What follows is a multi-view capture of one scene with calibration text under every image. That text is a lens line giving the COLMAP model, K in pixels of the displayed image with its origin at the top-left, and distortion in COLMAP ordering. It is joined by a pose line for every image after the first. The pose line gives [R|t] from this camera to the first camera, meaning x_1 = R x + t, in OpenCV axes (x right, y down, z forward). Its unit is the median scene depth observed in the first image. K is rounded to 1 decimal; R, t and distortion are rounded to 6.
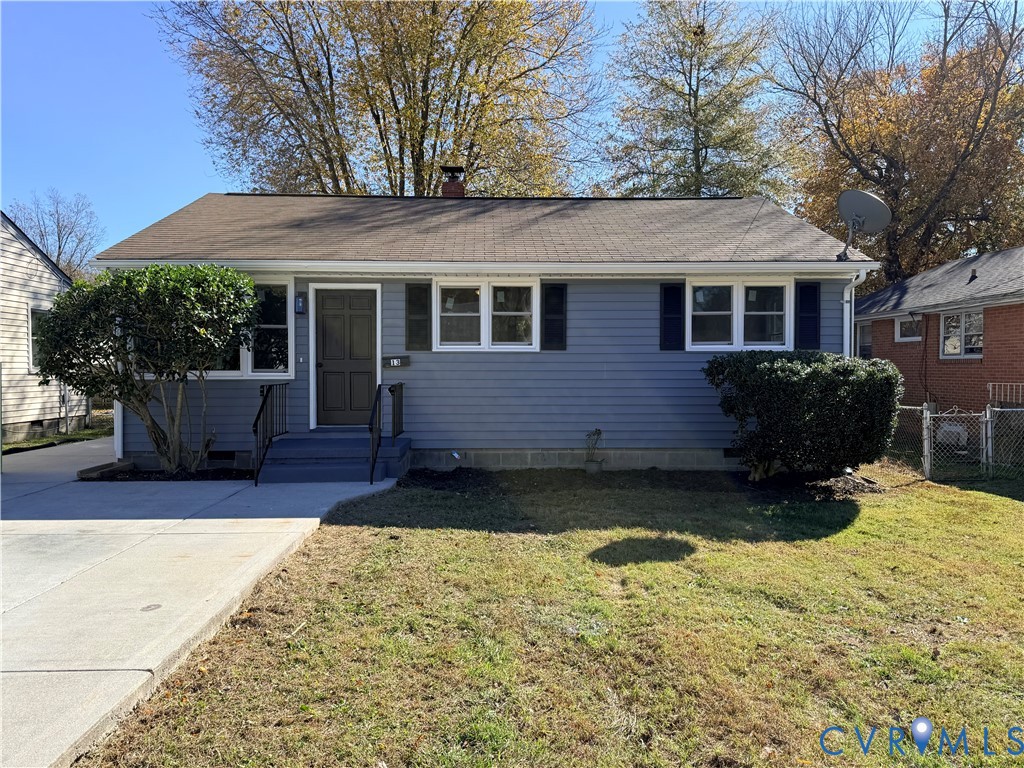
lens RADIAL K [[658.6, 0, 512.0], [0, 658.6, 384.0], [0, 0, 1]] dist [0.061588, -0.000043]
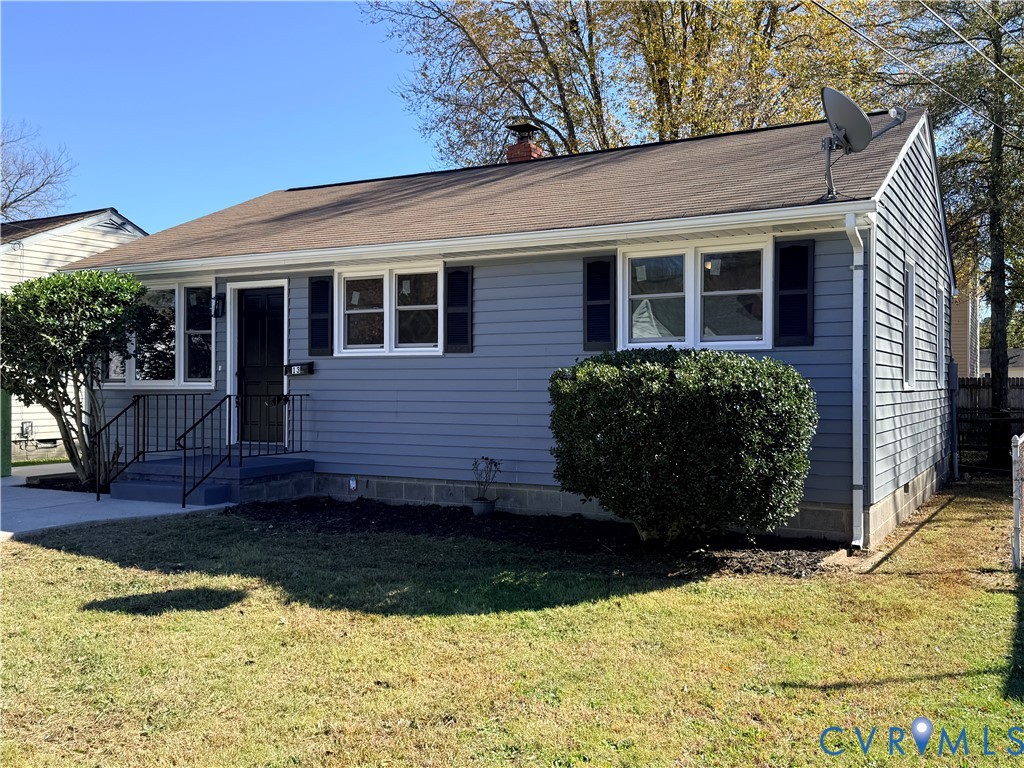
lens RADIAL K [[960.3, 0, 512.0], [0, 960.3, 384.0], [0, 0, 1]] dist [0.112803, -0.005937]
pose [[0.859719, 0.000943, -0.510766, 0.690616], [-0.005487, 0.999958, -0.007389, -0.007234], [0.510738, 0.009155, 0.859688, 0.066230]]
